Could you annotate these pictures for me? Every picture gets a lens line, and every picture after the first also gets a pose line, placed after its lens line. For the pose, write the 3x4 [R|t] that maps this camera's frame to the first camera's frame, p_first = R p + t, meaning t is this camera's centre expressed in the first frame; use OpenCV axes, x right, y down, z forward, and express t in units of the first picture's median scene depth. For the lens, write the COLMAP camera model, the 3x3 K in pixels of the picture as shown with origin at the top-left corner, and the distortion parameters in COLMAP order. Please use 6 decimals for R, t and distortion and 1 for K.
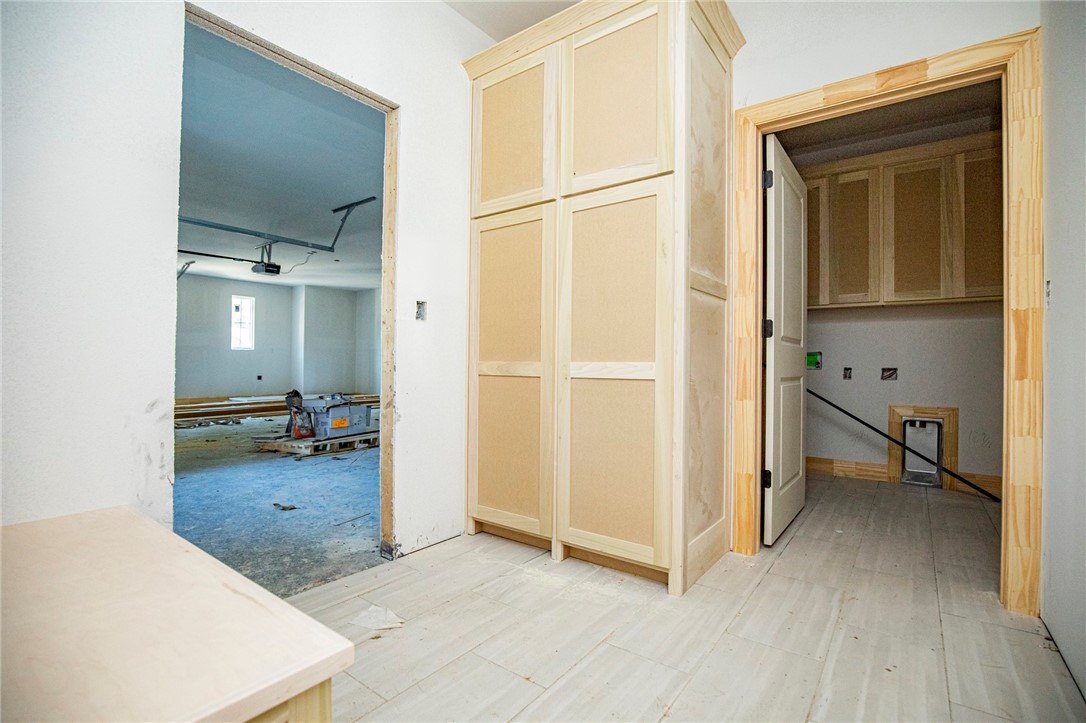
lens RADIAL K [[499.0, 0, 555.8], [0, 499.0, 361.8], [0, 0, 1]] dist [-0.035030, 0.000053]
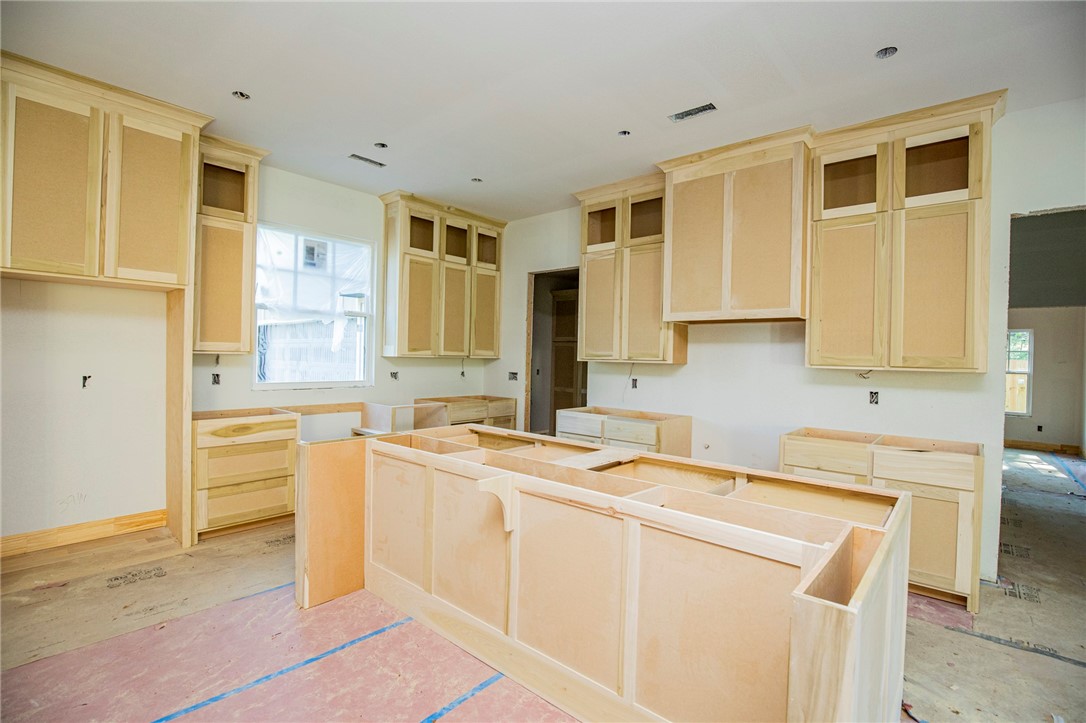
lens RADIAL K [[499.3, 0, 546.4], [0, 499.3, 360.9], [0, 0, 1]] dist [-0.036238, 0.007971]
pose [[0.996474, 0.016640, -0.082240, 0.064626], [-0.015645, 0.999797, 0.012735, -0.231542], [0.082435, -0.011403, 0.996531, -2.438592]]
